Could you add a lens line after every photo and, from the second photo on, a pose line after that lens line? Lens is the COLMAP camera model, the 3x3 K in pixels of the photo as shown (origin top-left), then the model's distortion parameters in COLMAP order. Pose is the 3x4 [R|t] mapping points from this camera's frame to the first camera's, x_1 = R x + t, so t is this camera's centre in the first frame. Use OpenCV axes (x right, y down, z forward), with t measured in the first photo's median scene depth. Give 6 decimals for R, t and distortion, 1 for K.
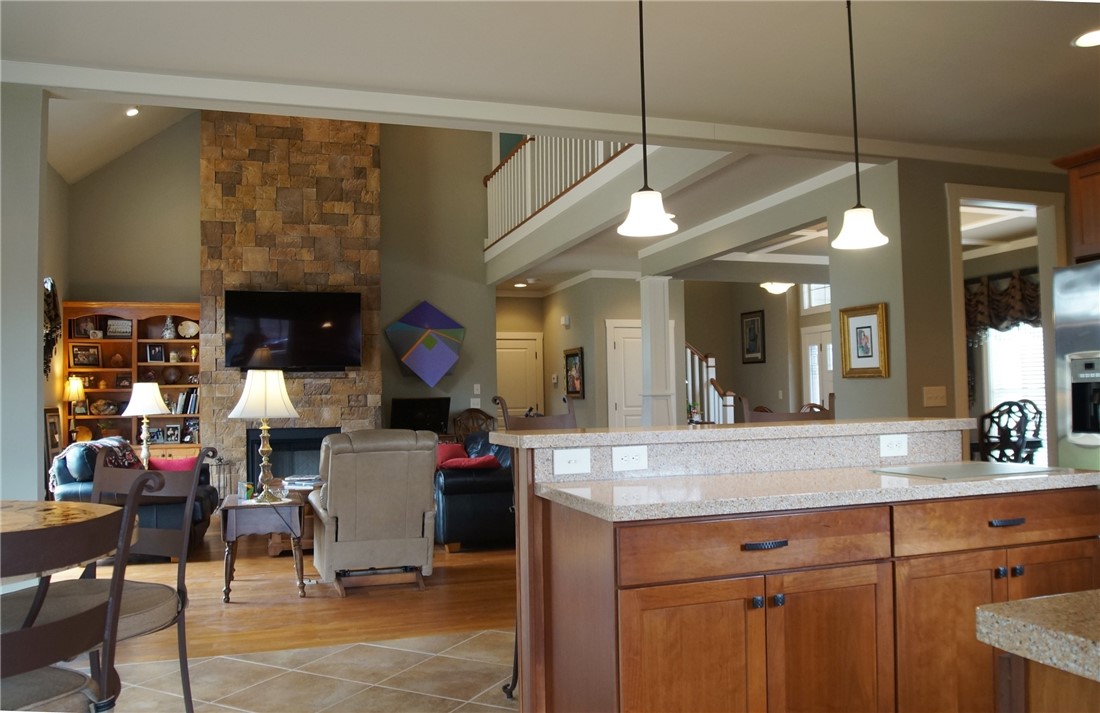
lens RADIAL K [[854.6, 0, 546.4], [0, 854.6, 363.4], [0, 0, 1]] dist [-0.054401, -0.003721]
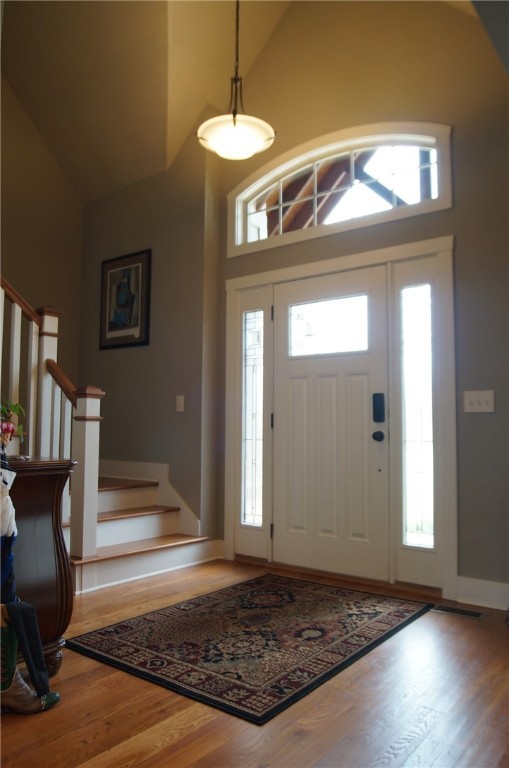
lens RADIAL K [[578.9, 0, 255.1], [0, 578.9, 382.0], [0, 0, 1]] dist [-0.058716, 0.010758]
pose [[0.829268, 0.070240, 0.554419, 0.150359], [-0.046485, 0.997302, -0.056819, 0.054777], [-0.556914, 0.021346, 0.830296, 0.888654]]
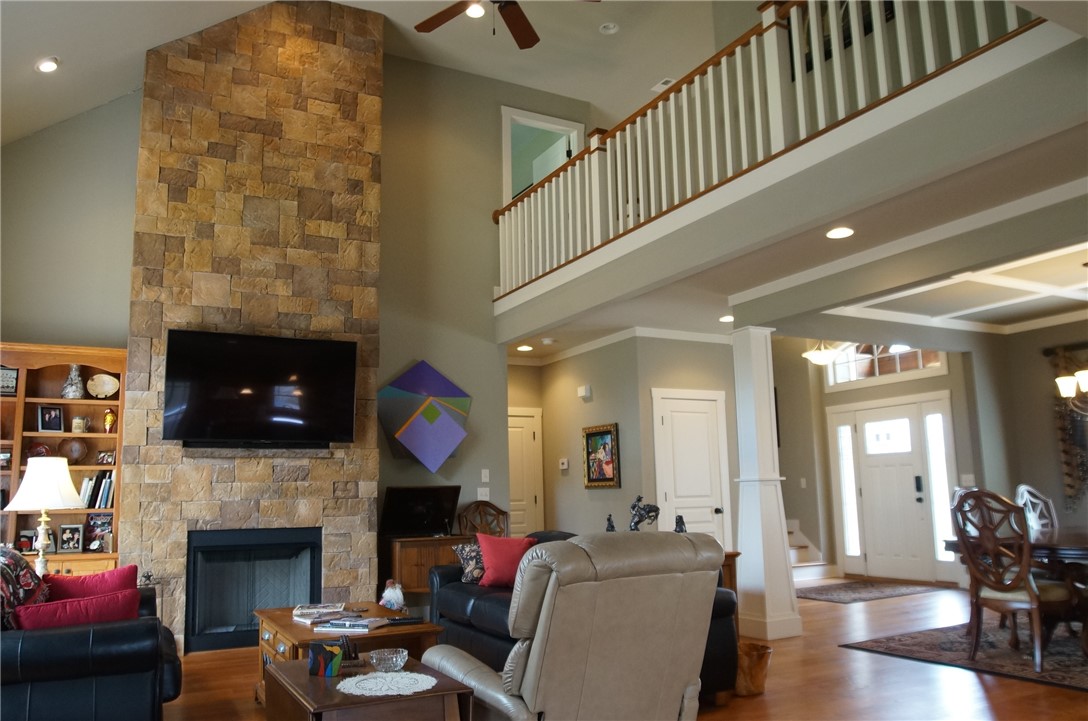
lens RADIAL K [[820.1, 0, 546.1], [0, 820.1, 367.1], [0, 0, 1]] dist [-0.058716, 0.010758]
pose [[0.984011, 0.022659, 0.176662, -0.179079], [-0.002253, 0.993379, -0.114865, 0.019542], [-0.178095, 0.112630, 0.977546, 0.279600]]
